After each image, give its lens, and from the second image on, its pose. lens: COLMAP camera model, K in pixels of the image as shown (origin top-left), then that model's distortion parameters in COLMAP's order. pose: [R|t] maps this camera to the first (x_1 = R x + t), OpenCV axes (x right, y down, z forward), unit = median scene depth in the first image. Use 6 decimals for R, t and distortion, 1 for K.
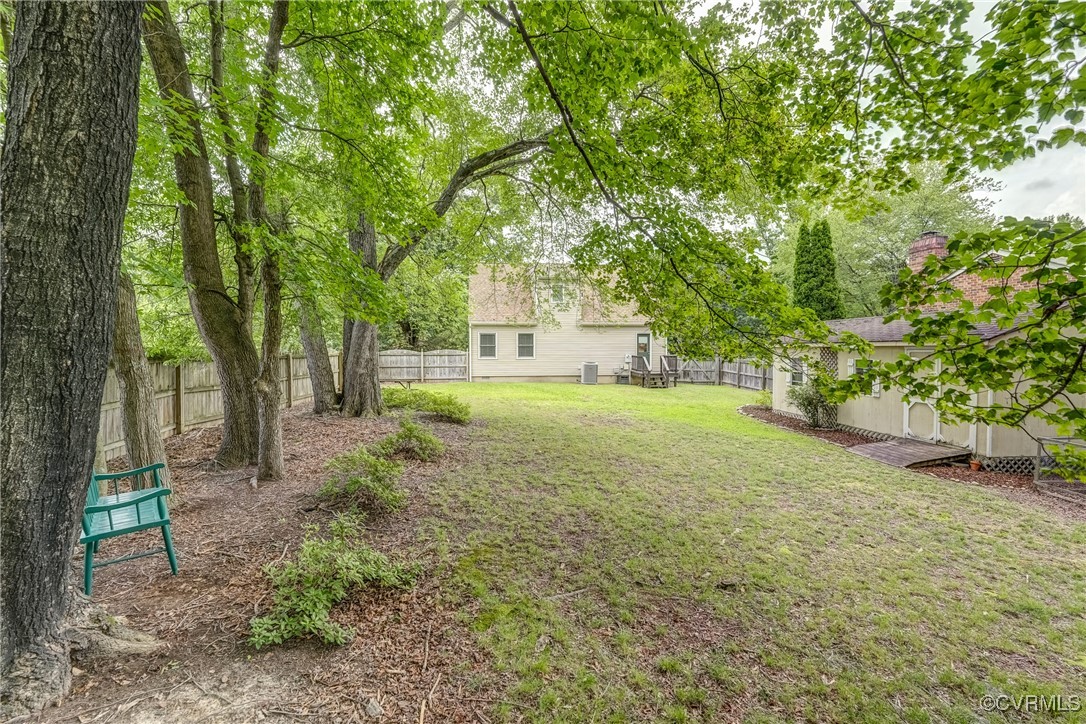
lens RADIAL K [[488.1, 0, 543.1], [0, 488.1, 359.2], [0, 0, 1]] dist [-0.017799, 0.008130]
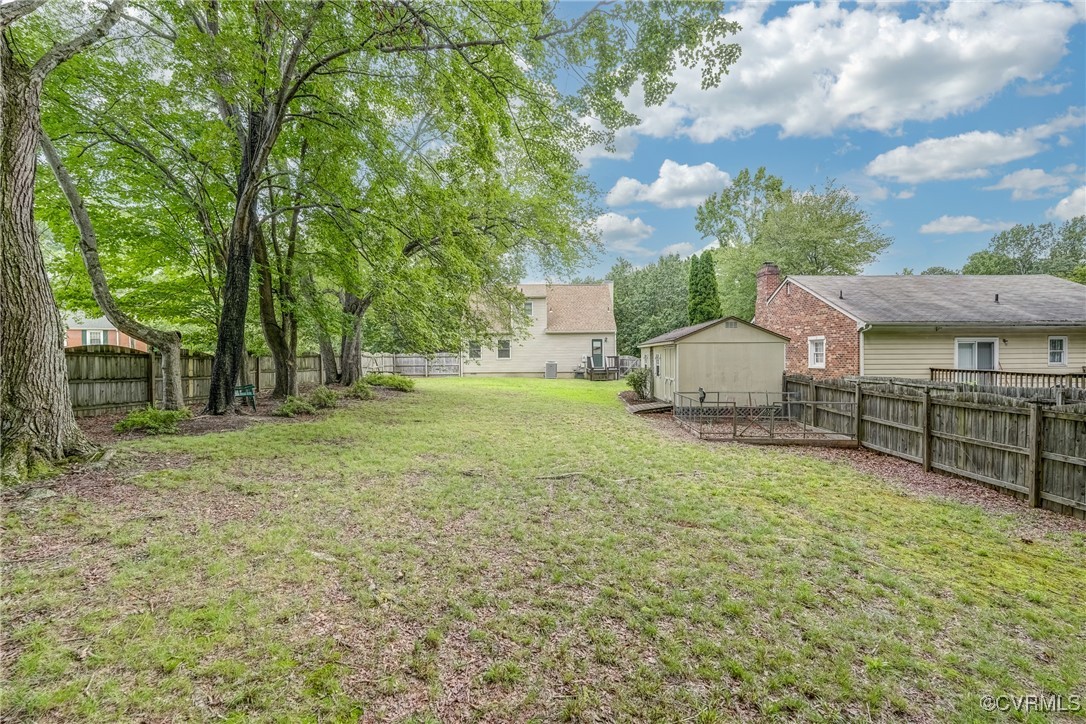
lens RADIAL K [[488.1, 0, 542.7], [0, 488.1, 361.2], [0, 0, 1]] dist [-0.017799, 0.008130]
pose [[0.993172, -0.006201, -0.116493, 0.226726], [0.005083, 0.999938, -0.009890, 0.017978], [0.116548, 0.009230, 0.993142, -0.298378]]
